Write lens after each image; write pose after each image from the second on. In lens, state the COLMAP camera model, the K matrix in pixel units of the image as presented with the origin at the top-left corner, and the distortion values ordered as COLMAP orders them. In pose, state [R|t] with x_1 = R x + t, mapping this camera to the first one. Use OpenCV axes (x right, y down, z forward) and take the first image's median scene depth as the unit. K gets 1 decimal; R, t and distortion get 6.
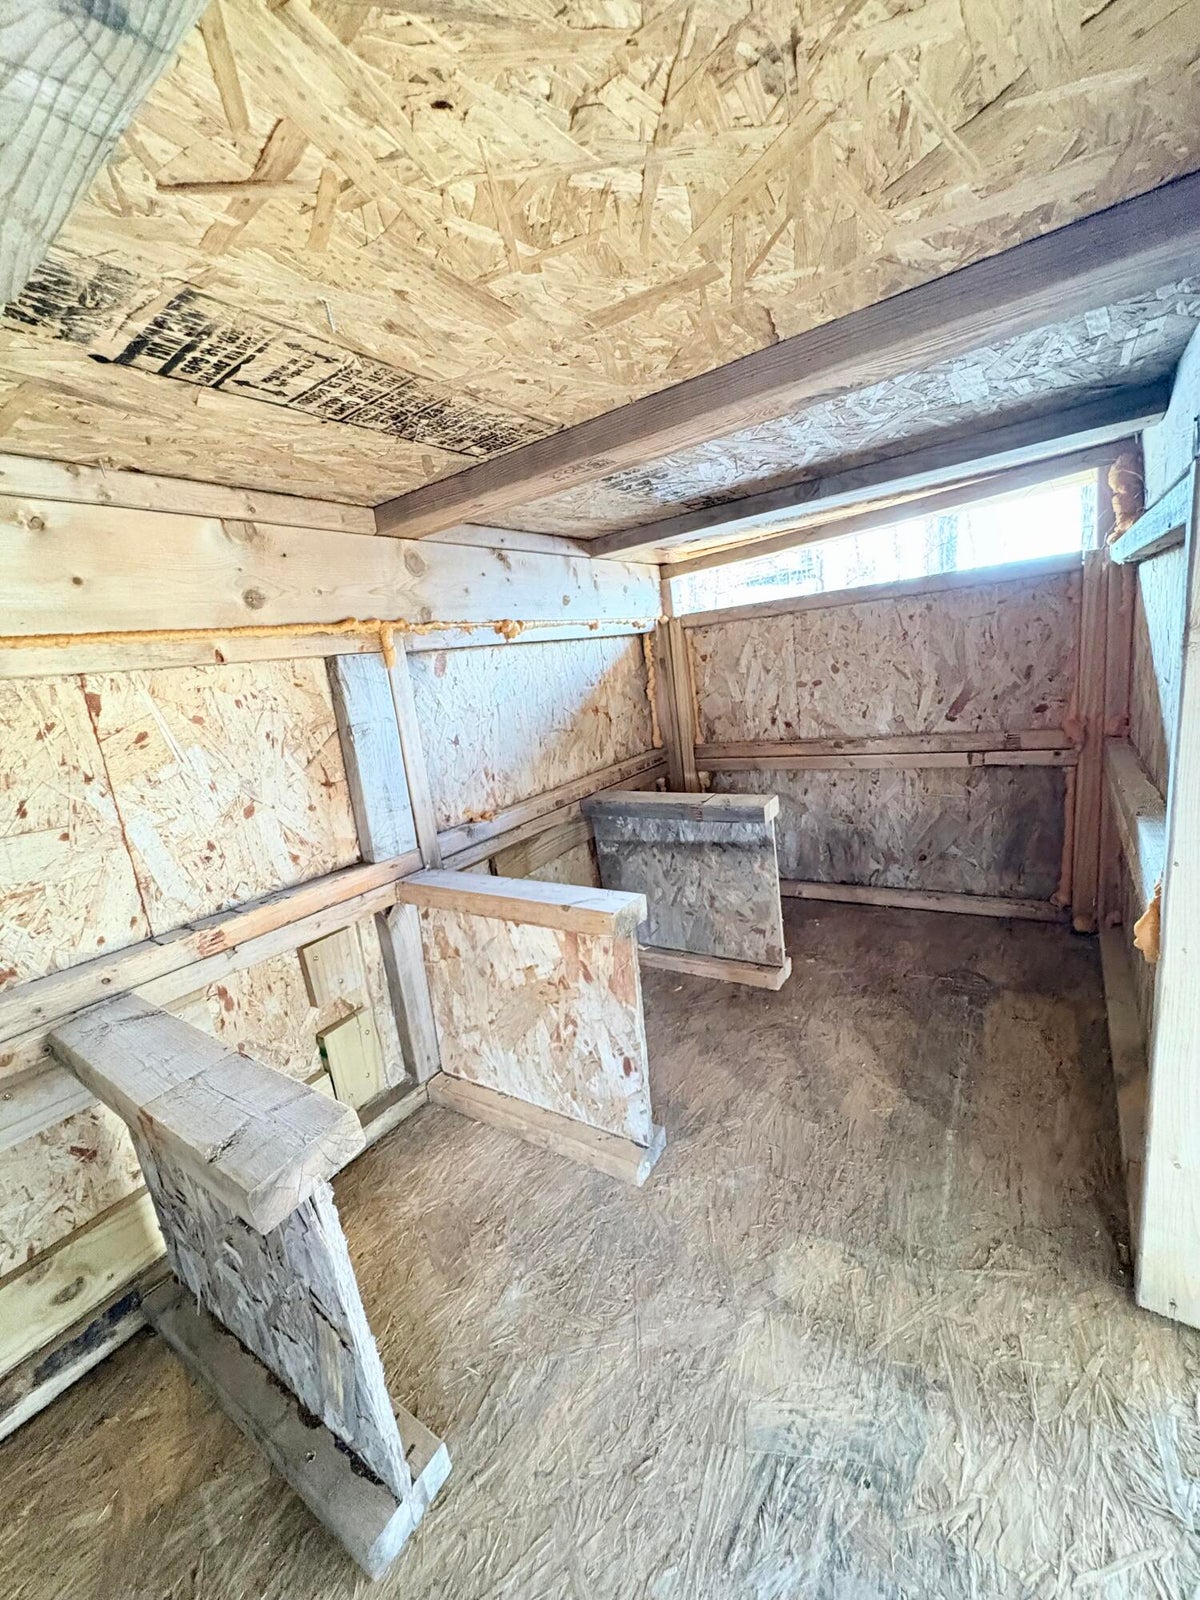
lens RADIAL K [[636.8, 0, 598.7], [0, 636.8, 800.1], [0, 0, 1]] dist [-0.002333, 0.000689]
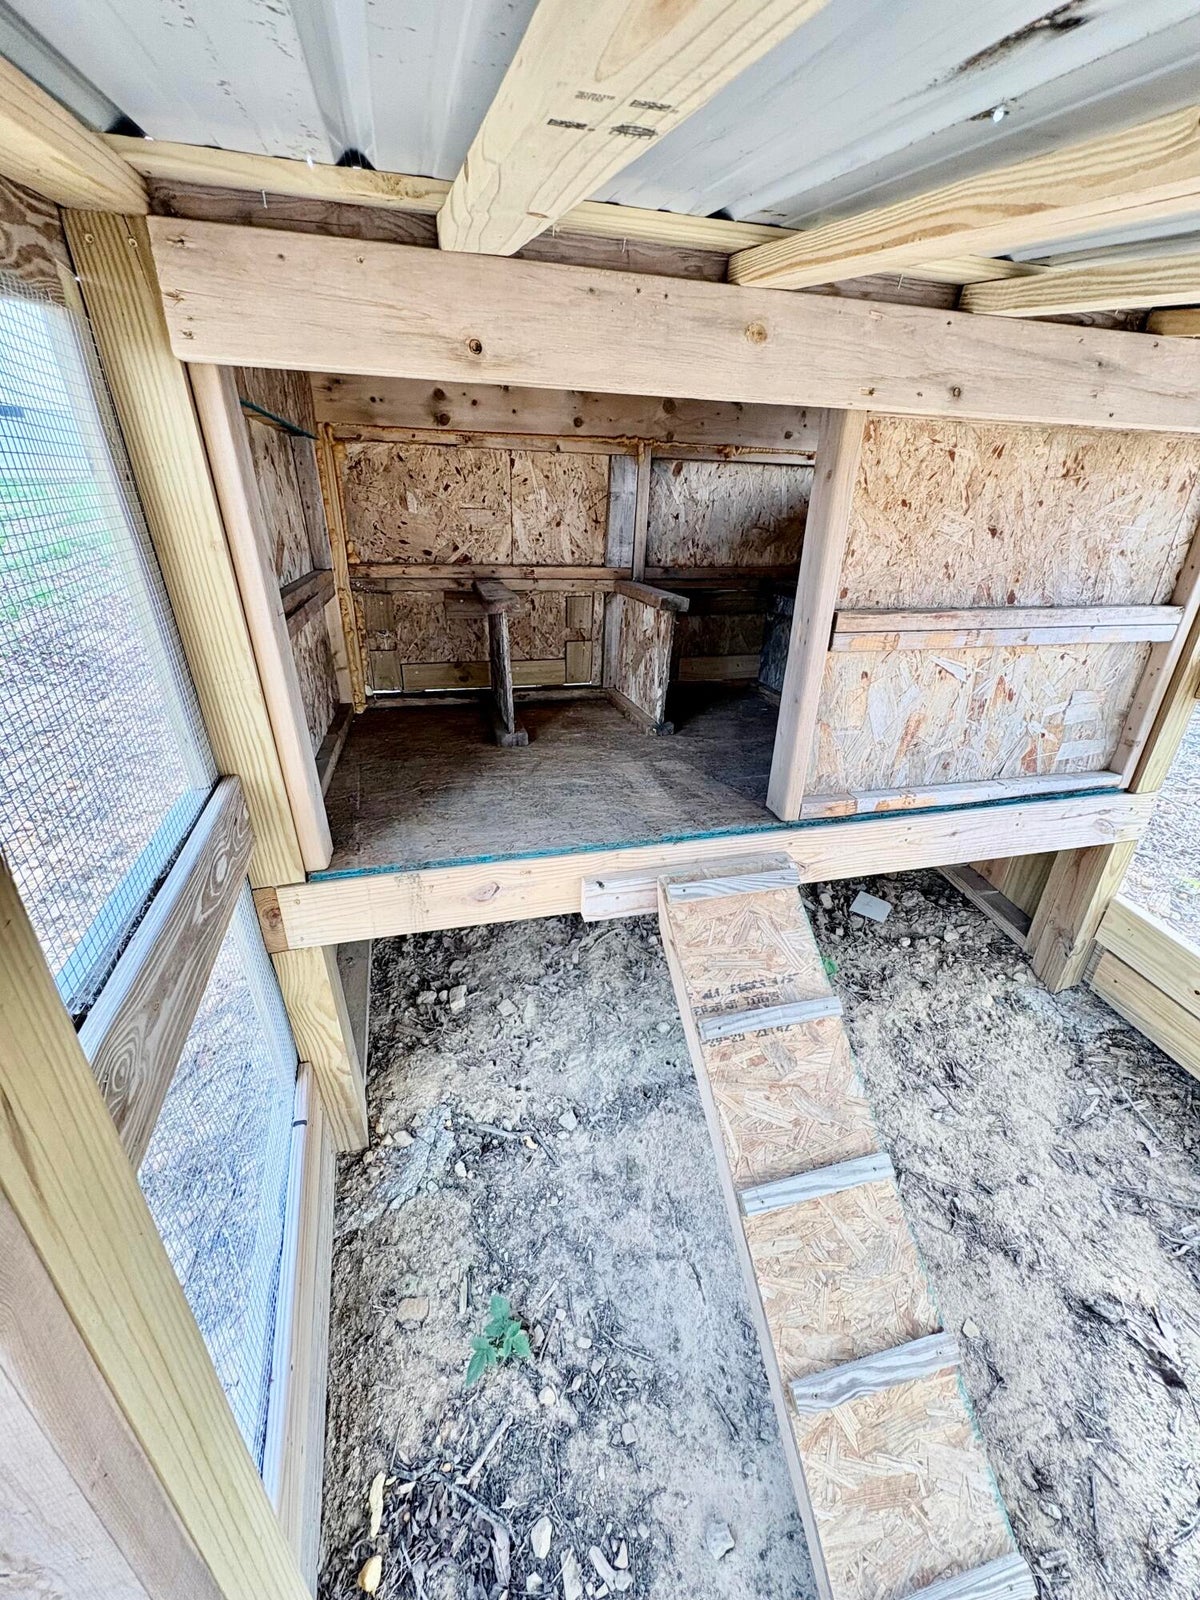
lens RADIAL K [[636.8, 0, 600.4], [0, 636.8, 800.1], [0, 0, 1]] dist [-0.002333, 0.000689]
pose [[0.749882, 0.391671, -0.533171, 1.100548], [-0.253025, 0.914438, 0.315883, 0.153992], [0.611274, -0.101969, 0.784822, -0.755077]]
